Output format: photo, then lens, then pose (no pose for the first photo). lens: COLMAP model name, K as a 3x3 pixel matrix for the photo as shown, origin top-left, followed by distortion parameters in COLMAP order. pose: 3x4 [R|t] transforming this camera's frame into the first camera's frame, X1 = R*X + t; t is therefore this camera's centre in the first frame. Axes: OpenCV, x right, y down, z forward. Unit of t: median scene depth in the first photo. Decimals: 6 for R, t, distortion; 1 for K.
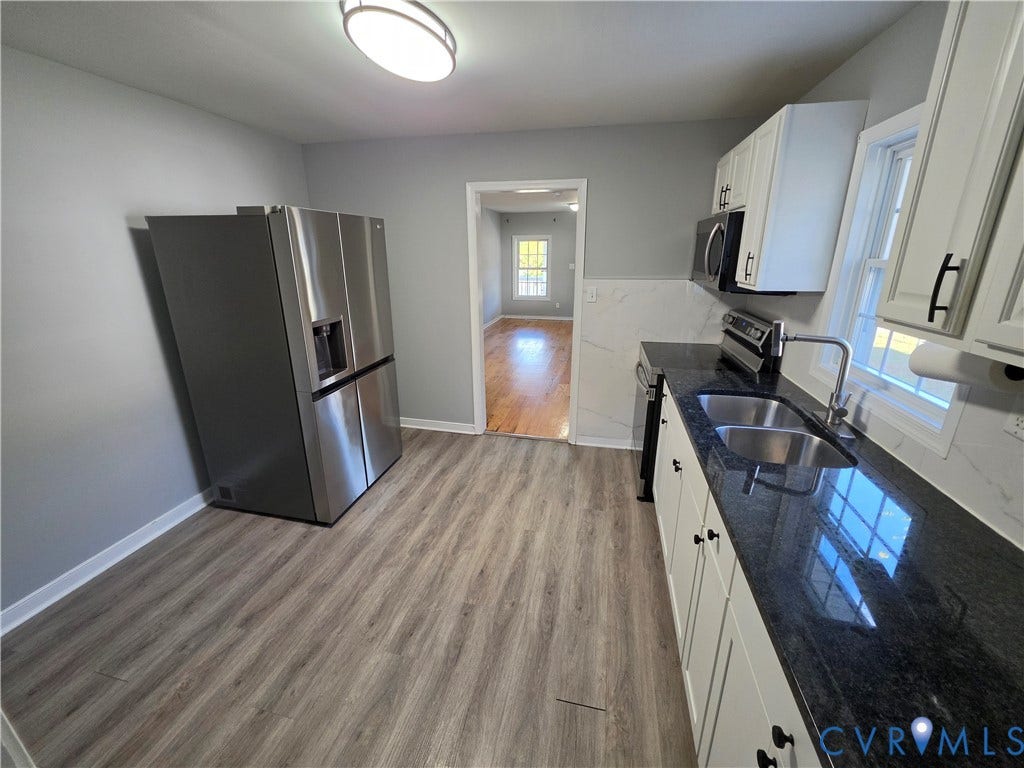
lens RADIAL K [[412.8, 0, 512.6], [0, 412.8, 379.2], [0, 0, 1]] dist [-0.001298, 0.000049]
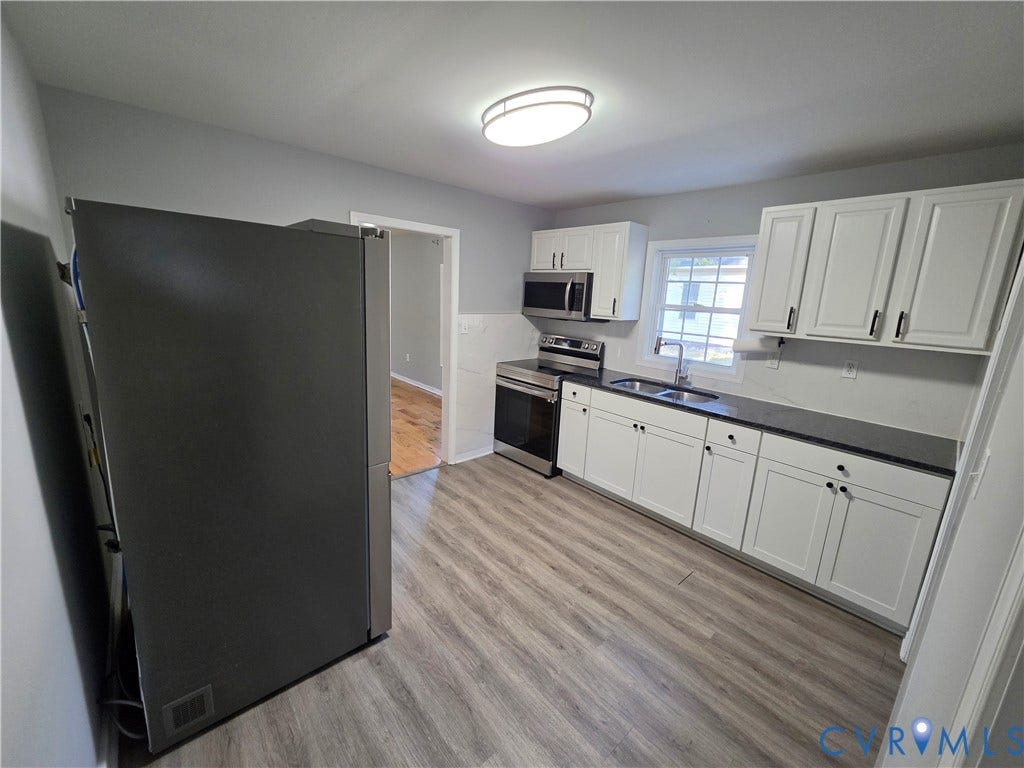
lens RADIAL K [[412.8, 0, 512.6], [0, 412.8, 379.2], [0, 0, 1]] dist [-0.001298, 0.000049]
pose [[0.578287, -0.139422, 0.803832, -0.967763], [0.196522, 0.980082, 0.028612, -0.098914], [-0.791810, 0.141425, 0.594168, 0.326191]]
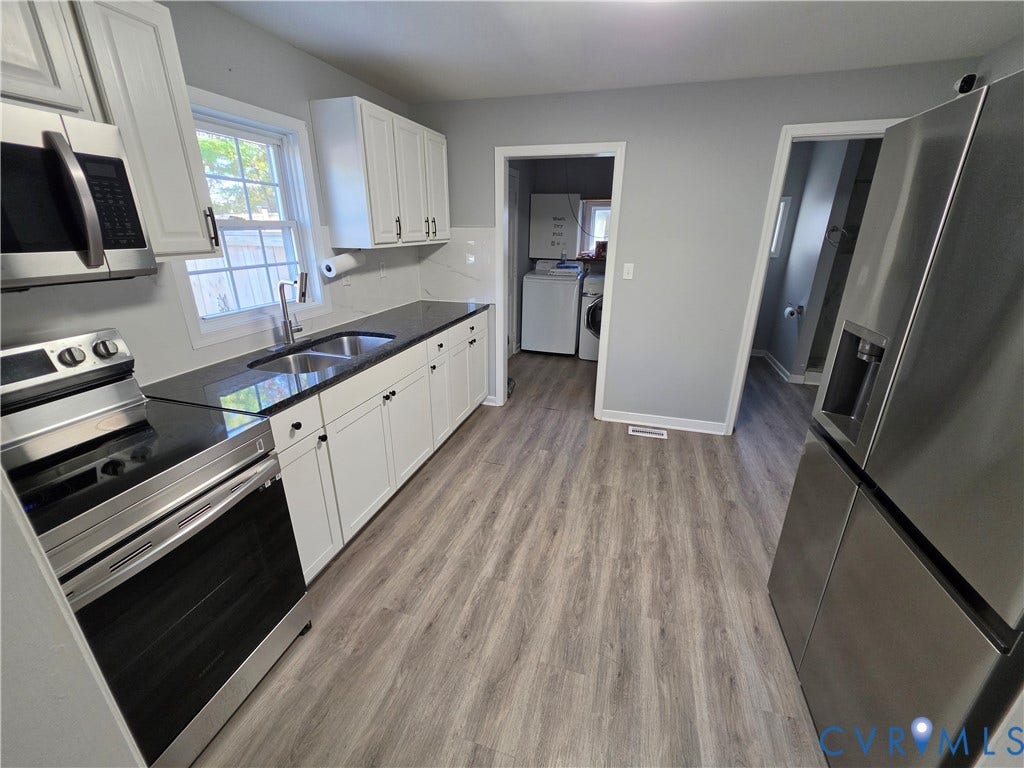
lens RADIAL K [[412.8, 0, 512.6], [0, 412.8, 379.2], [0, 0, 1]] dist [-0.001298, 0.000049]
pose [[-0.997771, -0.022640, 0.062770, -0.026004], [0.020099, 0.795024, 0.606244, -0.445526], [-0.063629, 0.606155, -0.792797, 1.551953]]
